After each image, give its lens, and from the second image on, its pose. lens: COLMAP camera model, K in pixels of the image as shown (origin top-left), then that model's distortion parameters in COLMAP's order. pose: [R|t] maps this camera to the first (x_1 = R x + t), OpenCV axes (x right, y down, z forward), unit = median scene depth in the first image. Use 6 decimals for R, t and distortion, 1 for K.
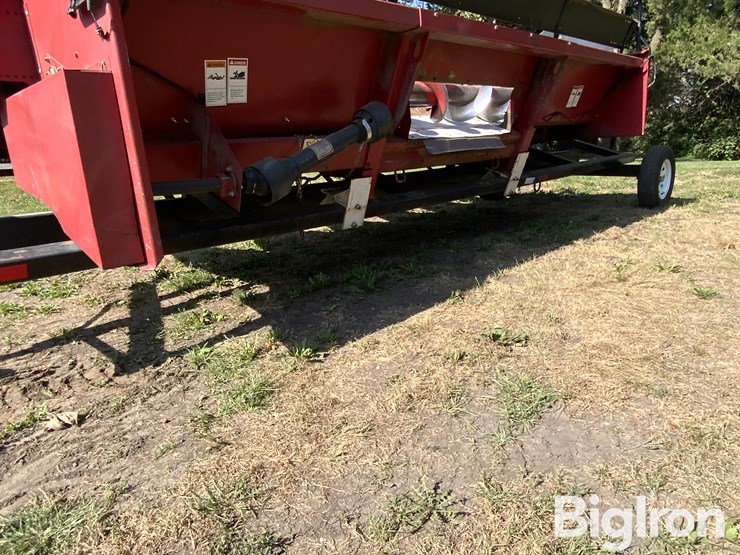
lens RADIAL K [[500.6, 0, 367.5], [0, 500.6, 278.4], [0, 0, 1]] dist [0.016884, -0.013571]
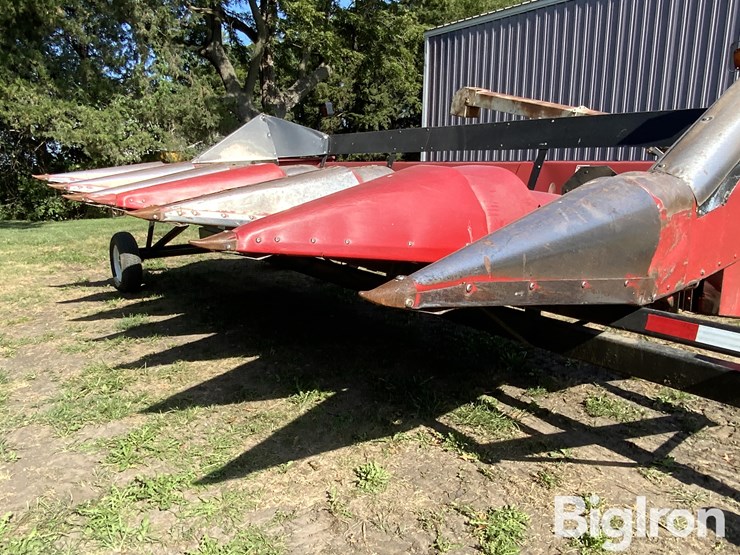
lens RADIAL K [[539.8, 0, 372.4], [0, 539.8, 277.1], [0, 0, 1]] dist [0.038431, -0.051056]
pose [[0.134447, -0.173769, 0.975566, -1.323347], [0.272932, 0.952918, 0.132121, -0.427314], [-0.952592, 0.248500, 0.175544, 1.014889]]
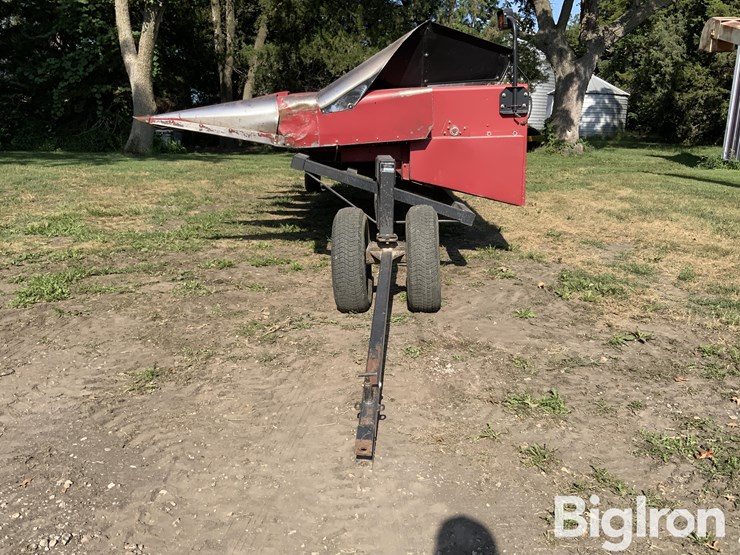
lens RADIAL K [[692.7, 0, 374.2], [0, 692.7, 273.5], [0, 0, 1]] dist [0.028598, 0.000000]
pose [[0.700479, -0.123028, 0.702989, -1.844253], [0.162592, 0.986636, 0.010657, 0.085299], [-0.694905, 0.106835, 0.711121, -0.519882]]
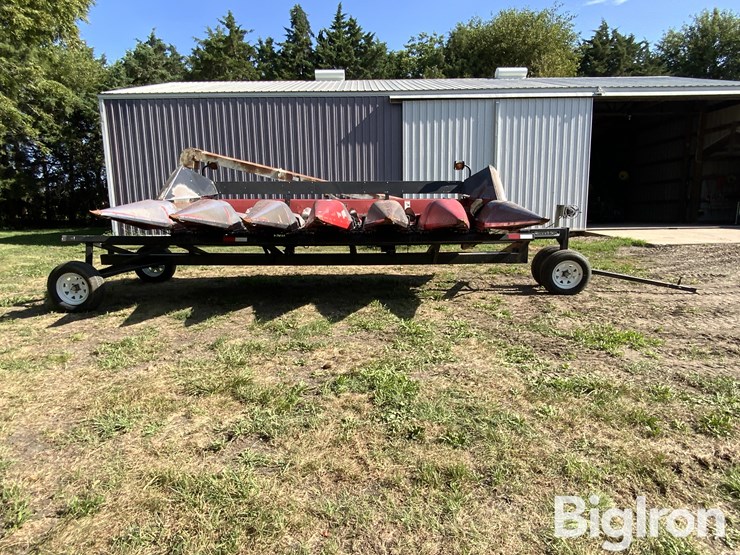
lens RADIAL K [[427.5, 0, 365.4], [0, 427.5, 277.1], [0, 0, 1]] dist [0.020089, -0.009563]
pose [[-0.695419, -0.089975, 0.712950, -1.645370], [0.228927, 0.912701, 0.338482, -0.851631], [-0.681165, 0.398600, -0.614111, 2.538047]]
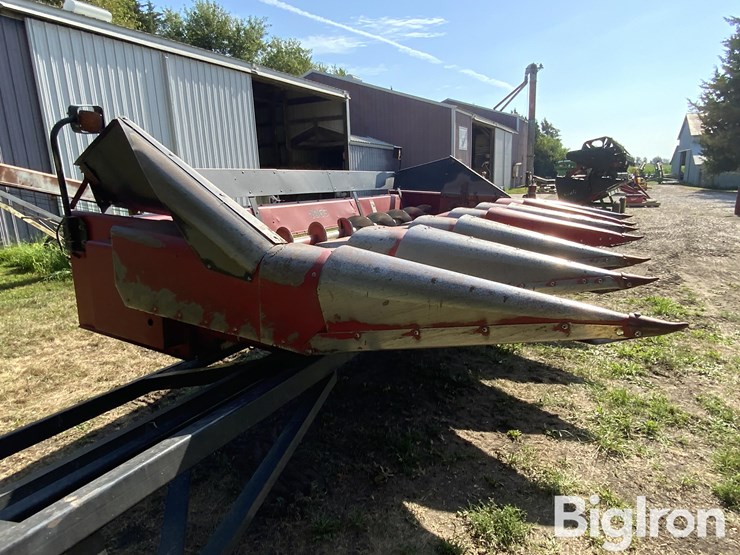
lens RADIAL K [[468.4, 0, 373.0], [0, 468.4, 278.0], [0, 0, 1]] dist [-0.000082, -0.006376]
pose [[-0.950815, 0.107223, -0.290610, 0.514313], [-0.046665, 0.877889, 0.476586, -0.982560], [0.306224, 0.466706, -0.829706, 2.400146]]
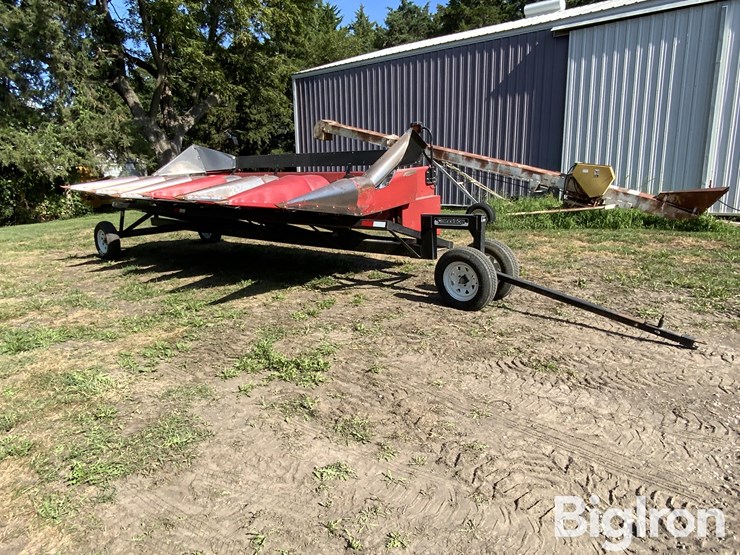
lens RADIAL K [[477.1, 0, 374.8], [0, 477.1, 281.7], [0, 0, 1]] dist [0.015210, -0.017170]
pose [[-0.103373, -0.196886, 0.974961, -2.414996], [0.301561, 0.927872, 0.219351, -0.382578], [-0.947827, 0.316685, -0.036544, 0.929656]]
